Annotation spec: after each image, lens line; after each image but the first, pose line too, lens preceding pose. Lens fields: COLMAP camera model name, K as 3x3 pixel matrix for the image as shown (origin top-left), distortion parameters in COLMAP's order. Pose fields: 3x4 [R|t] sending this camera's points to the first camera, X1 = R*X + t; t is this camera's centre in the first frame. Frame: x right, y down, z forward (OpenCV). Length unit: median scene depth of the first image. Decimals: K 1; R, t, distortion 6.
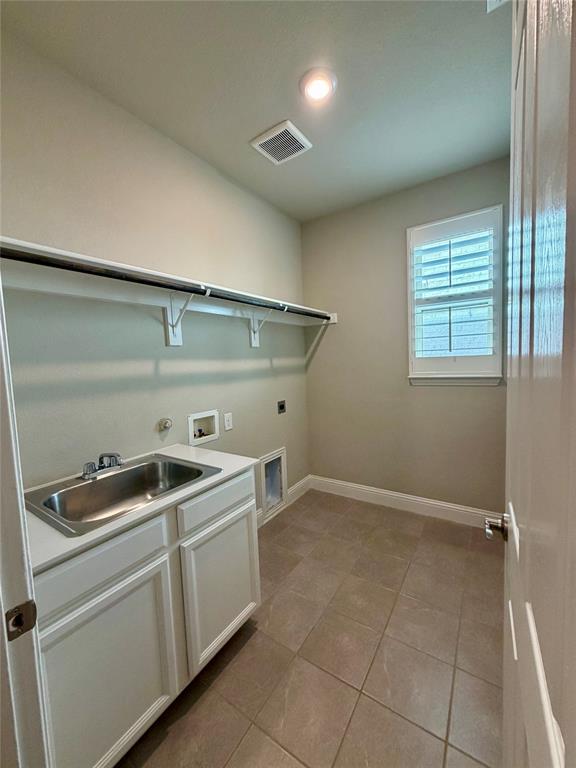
lens RADIAL K [[308.4, 0, 288.0], [0, 308.4, 384.0], [0, 0, 1]] dist [0.001927, 0.000261]
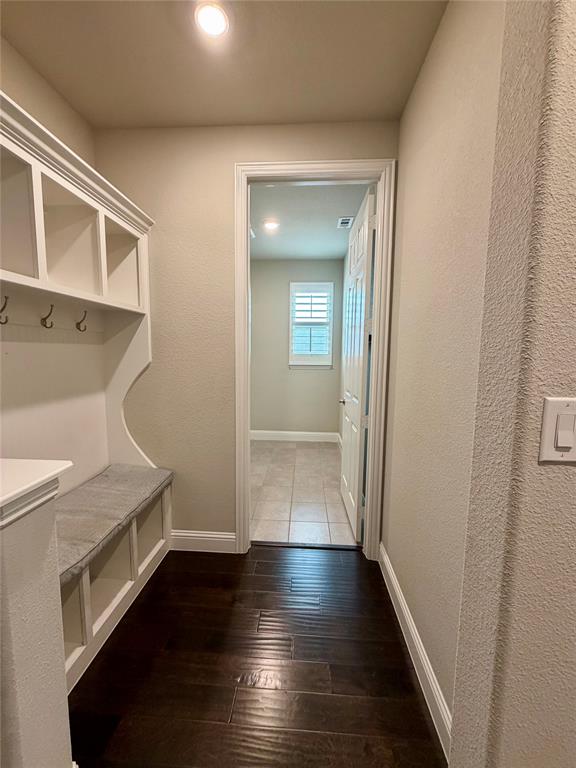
lens RADIAL K [[308.4, 0, 288.0], [0, 308.4, 384.0], [0, 0, 1]] dist [0.001927, 0.000261]
pose [[0.860774, 0.000735, 0.508986, -0.575910], [-0.011689, 0.999764, 0.018324, 0.065000], [-0.508852, -0.021722, 0.860580, -0.597564]]
